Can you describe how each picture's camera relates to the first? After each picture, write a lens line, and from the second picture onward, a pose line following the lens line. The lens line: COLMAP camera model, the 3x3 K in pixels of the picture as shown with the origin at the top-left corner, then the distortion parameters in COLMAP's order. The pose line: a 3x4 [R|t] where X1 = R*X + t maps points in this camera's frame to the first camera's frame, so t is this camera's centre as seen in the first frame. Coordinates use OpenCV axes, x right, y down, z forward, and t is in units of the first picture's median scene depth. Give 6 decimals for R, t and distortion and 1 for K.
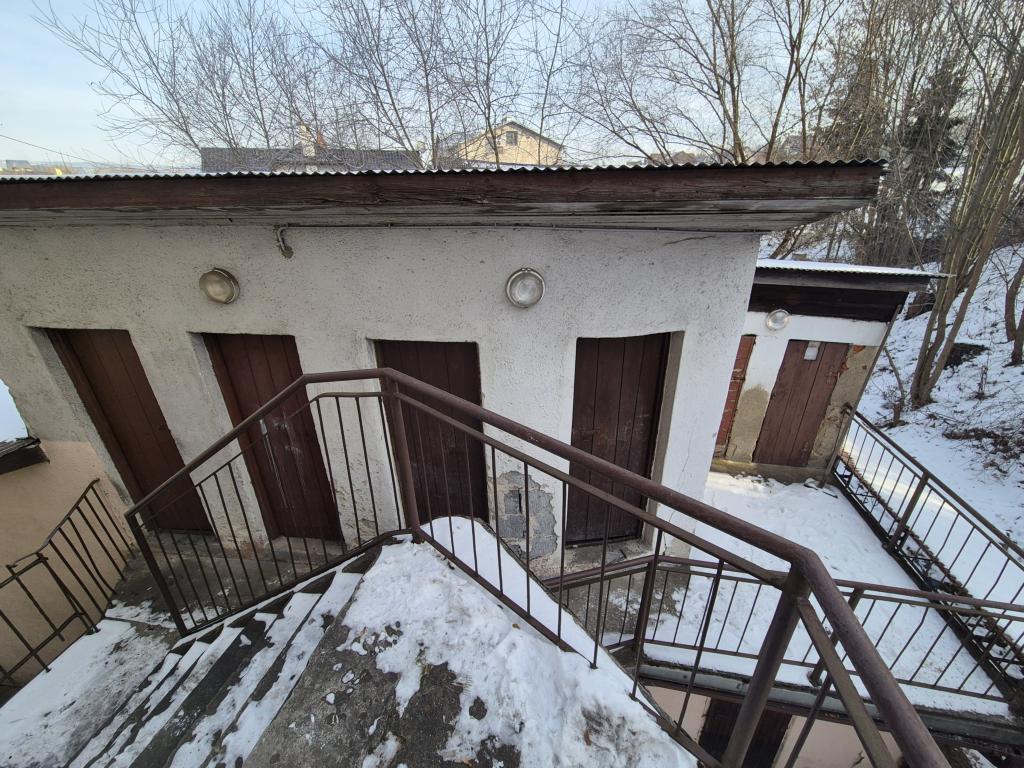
lens RADIAL K [[422.6, 0, 512.7], [0, 422.6, 389.9], [0, 0, 1]] dist [-0.003276, 0.003071]
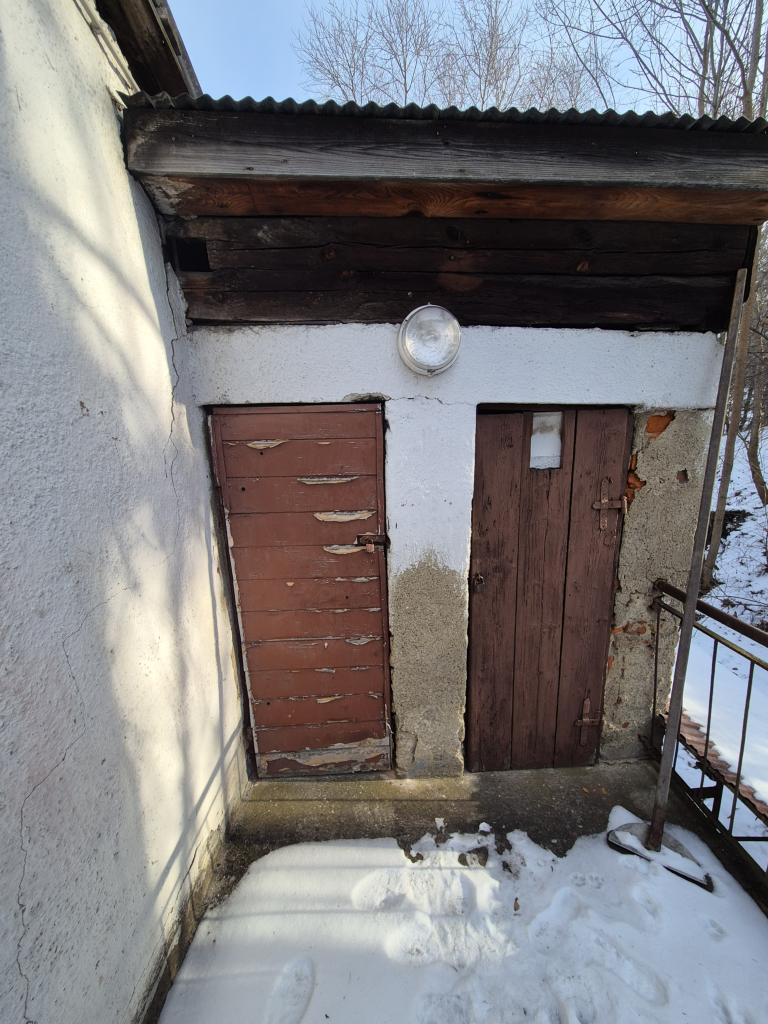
lens RADIAL K [[422.6, 0, 381.5], [0, 422.6, 528.9], [0, 0, 1]] dist [-0.003276, 0.003071]
pose [[0.976034, -0.071367, 0.205583, 0.470924], [0.114161, 0.972185, -0.204507, 0.034289], [-0.185269, 0.223075, 0.957033, 0.667259]]
